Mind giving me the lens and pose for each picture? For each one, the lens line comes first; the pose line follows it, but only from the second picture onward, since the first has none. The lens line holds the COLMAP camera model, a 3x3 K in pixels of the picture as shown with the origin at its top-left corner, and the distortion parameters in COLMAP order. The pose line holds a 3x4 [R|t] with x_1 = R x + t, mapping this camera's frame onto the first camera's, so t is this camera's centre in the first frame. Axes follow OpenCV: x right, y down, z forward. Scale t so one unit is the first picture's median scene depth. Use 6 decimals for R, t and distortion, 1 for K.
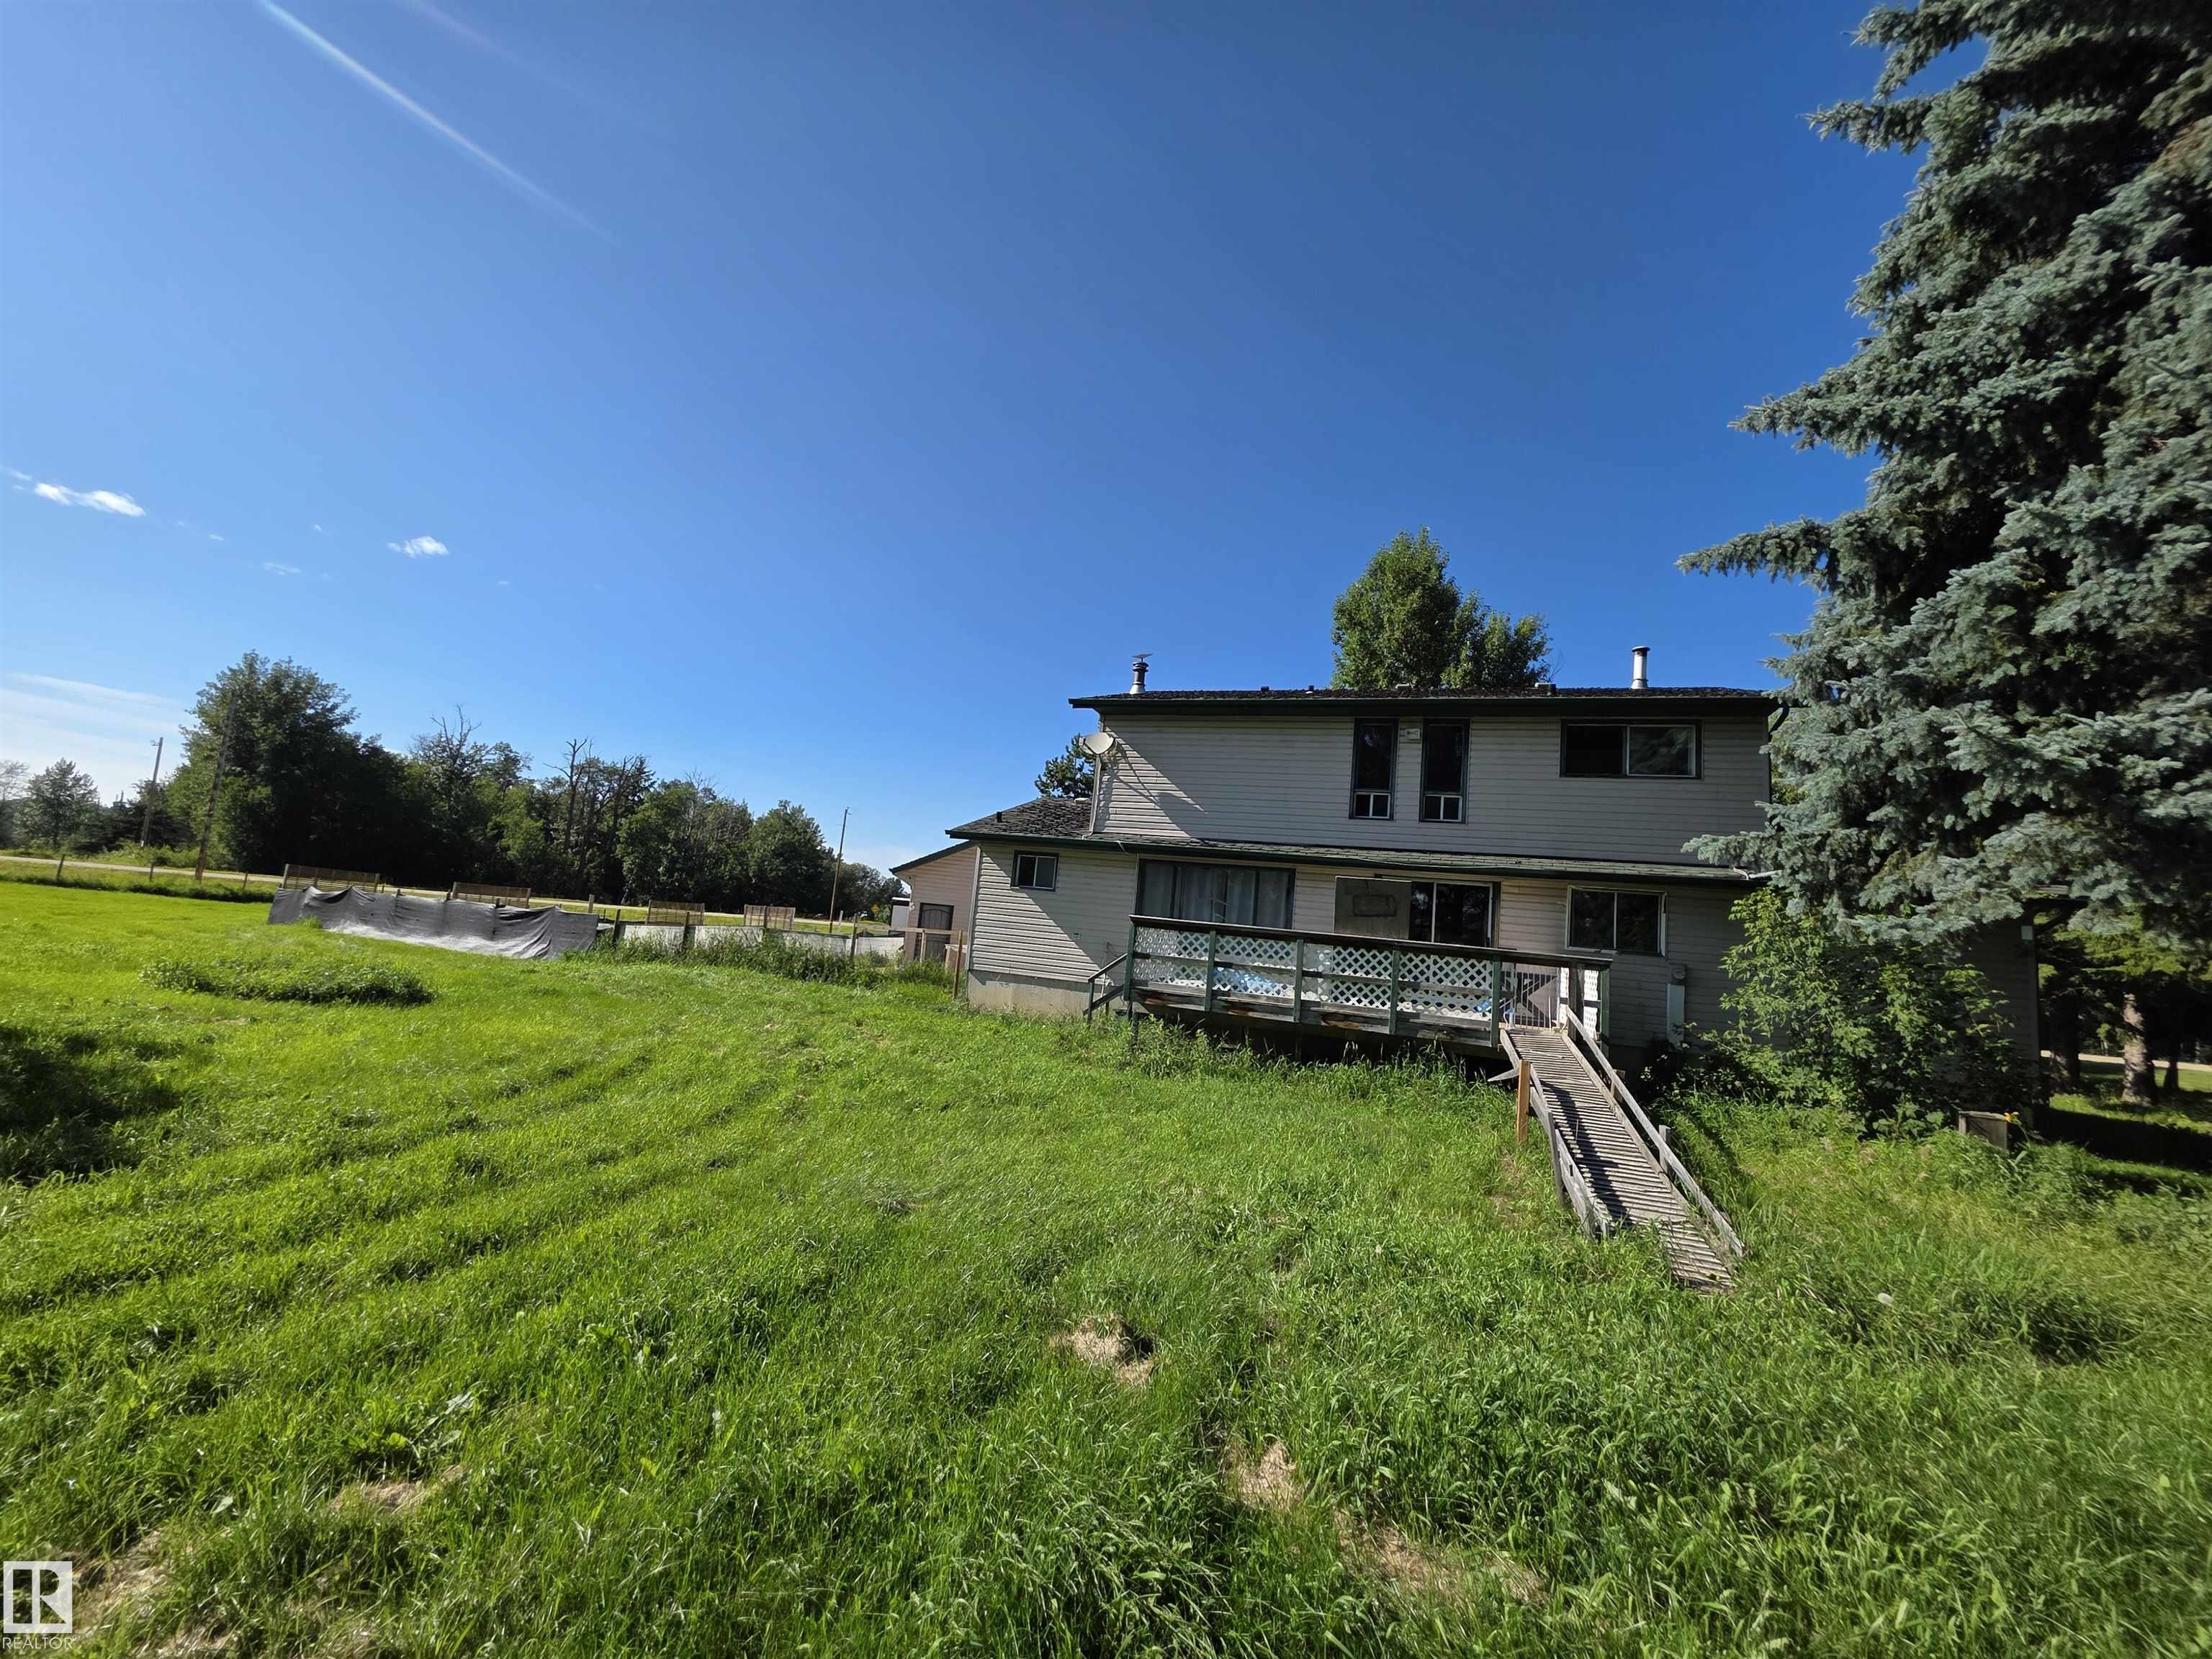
lens RADIAL K [[886.0, 0, 1106.0], [0, 886.0, 829.5], [0, 0, 1]] dist [0.001754, -0.000301]
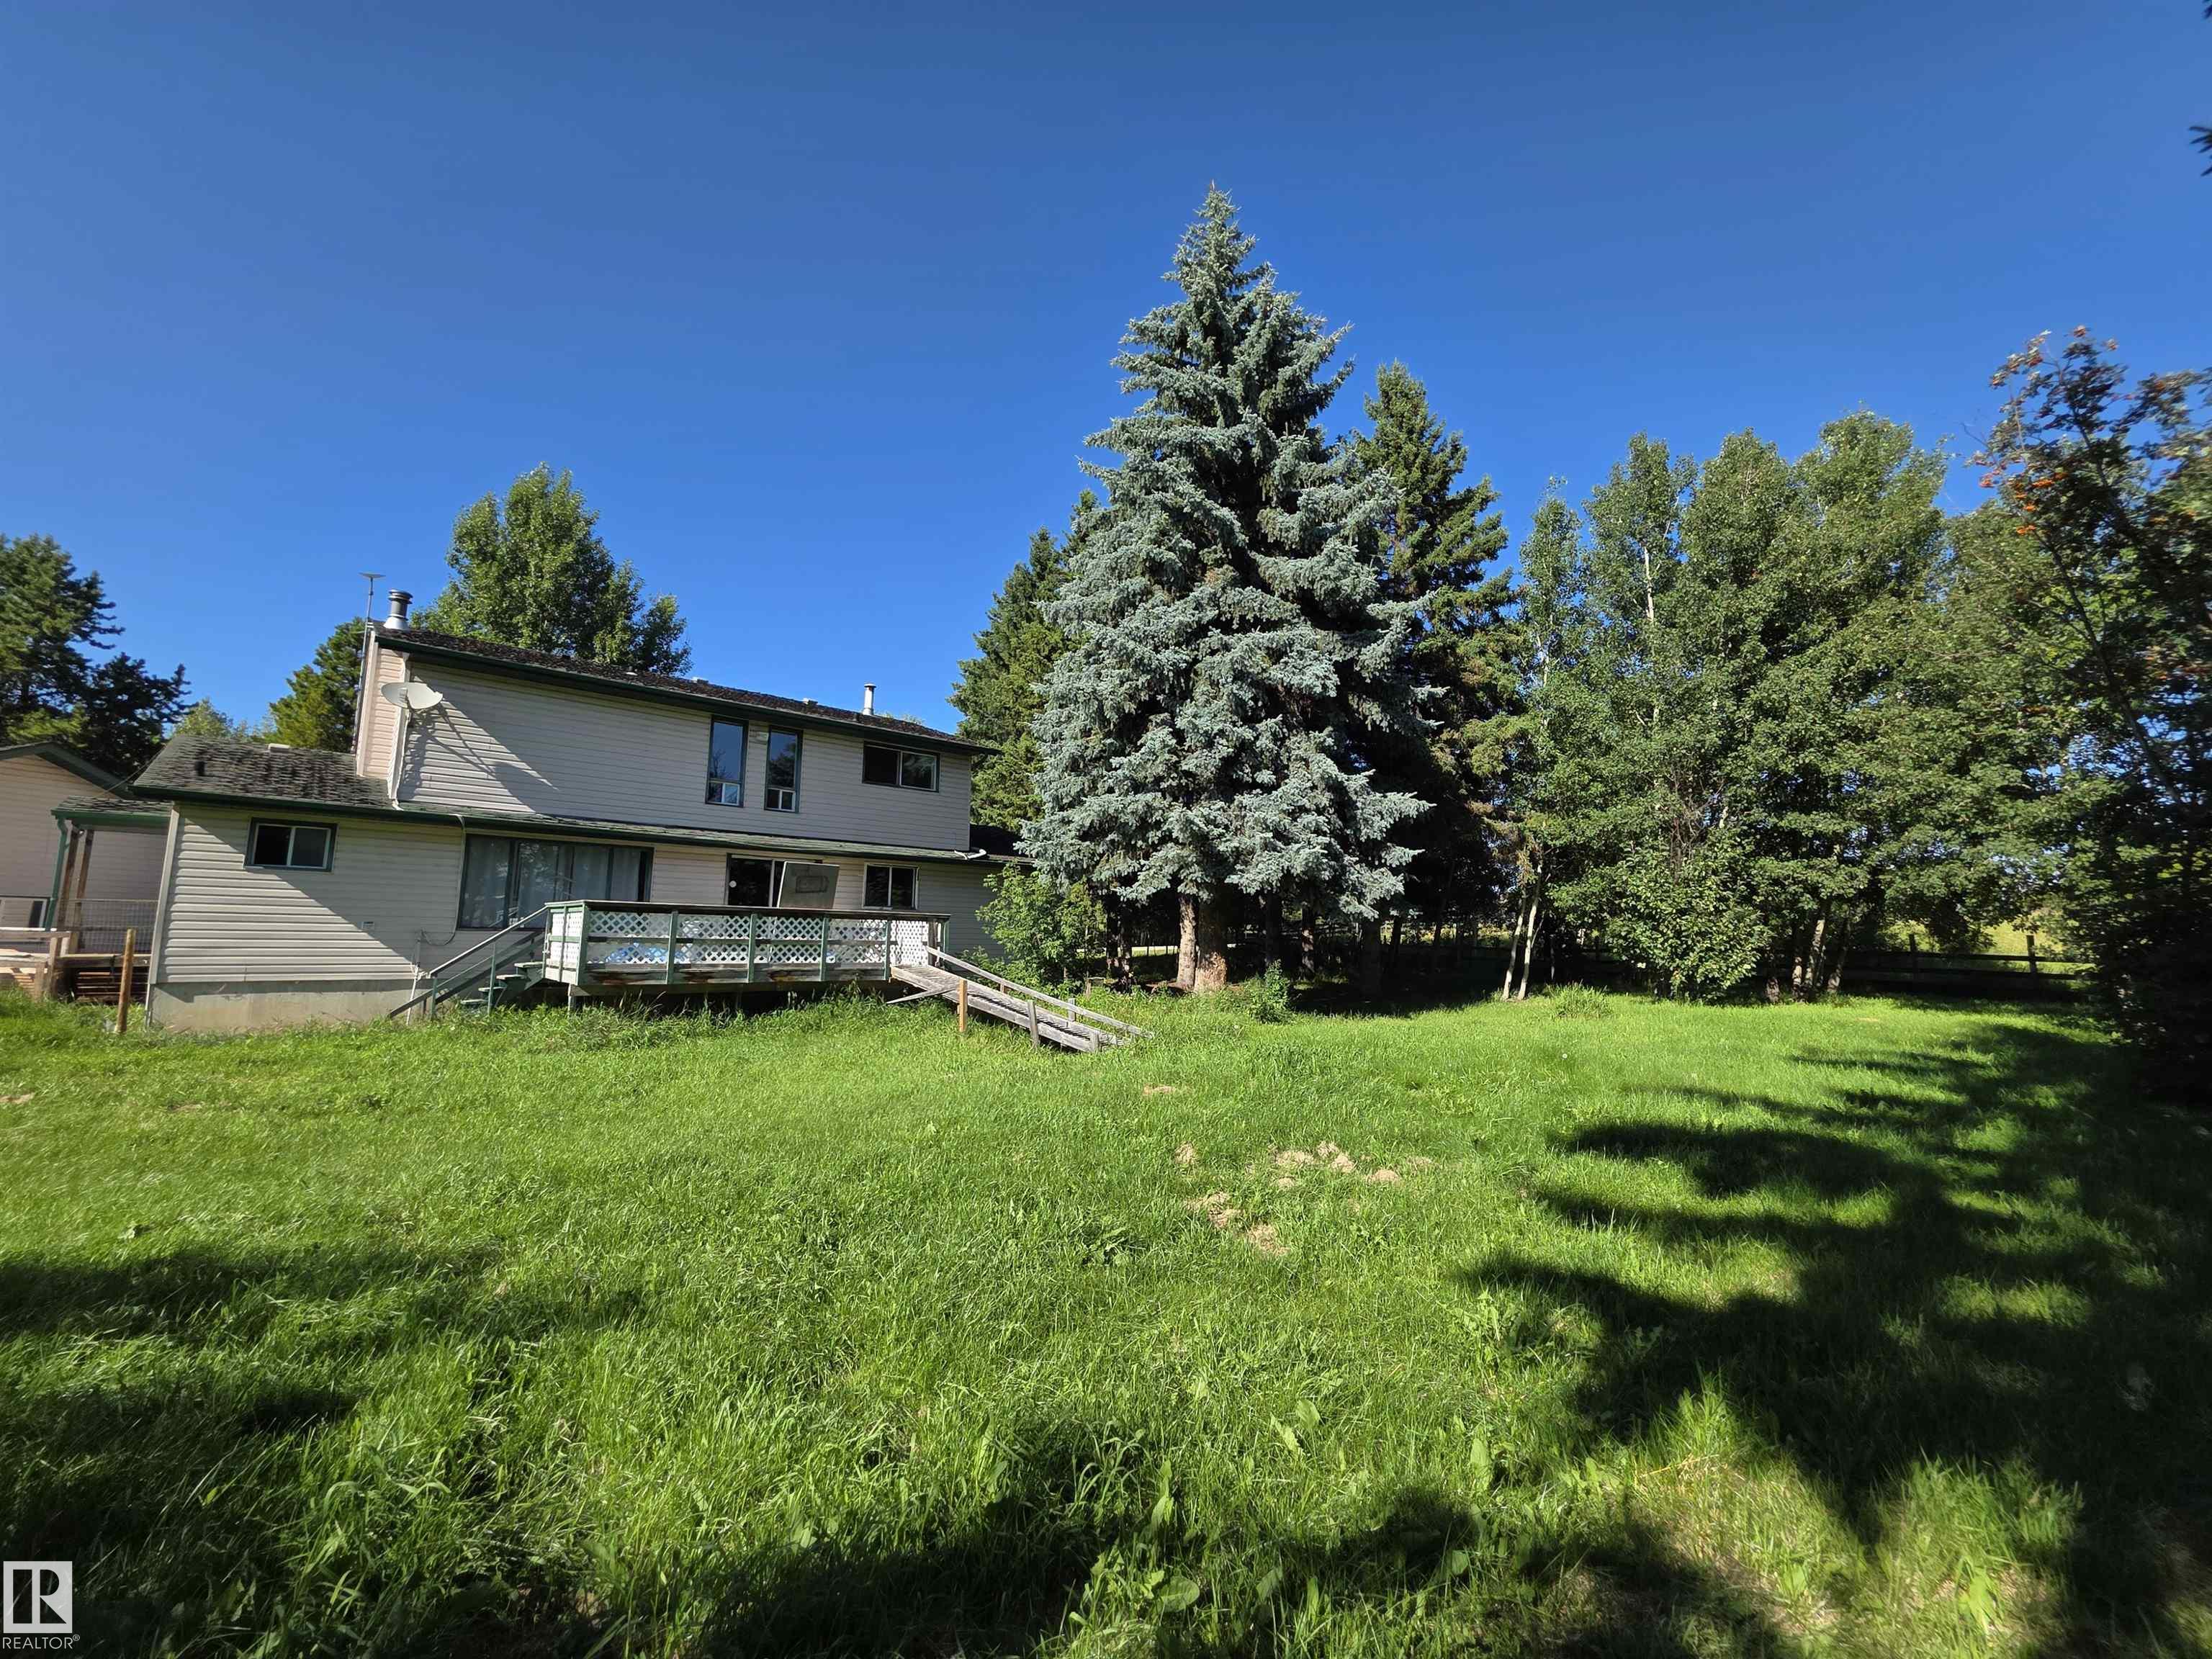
lens RADIAL K [[895.0, 0, 1112.5], [0, 895.0, 825.7], [0, 0, 1]] dist [-0.000297, -0.000153]
pose [[0.472261, 0.024099, 0.881129, -0.445628], [-0.071161, 0.997406, 0.010861, -0.030847], [-0.878582, -0.067831, 0.472751, 0.002546]]
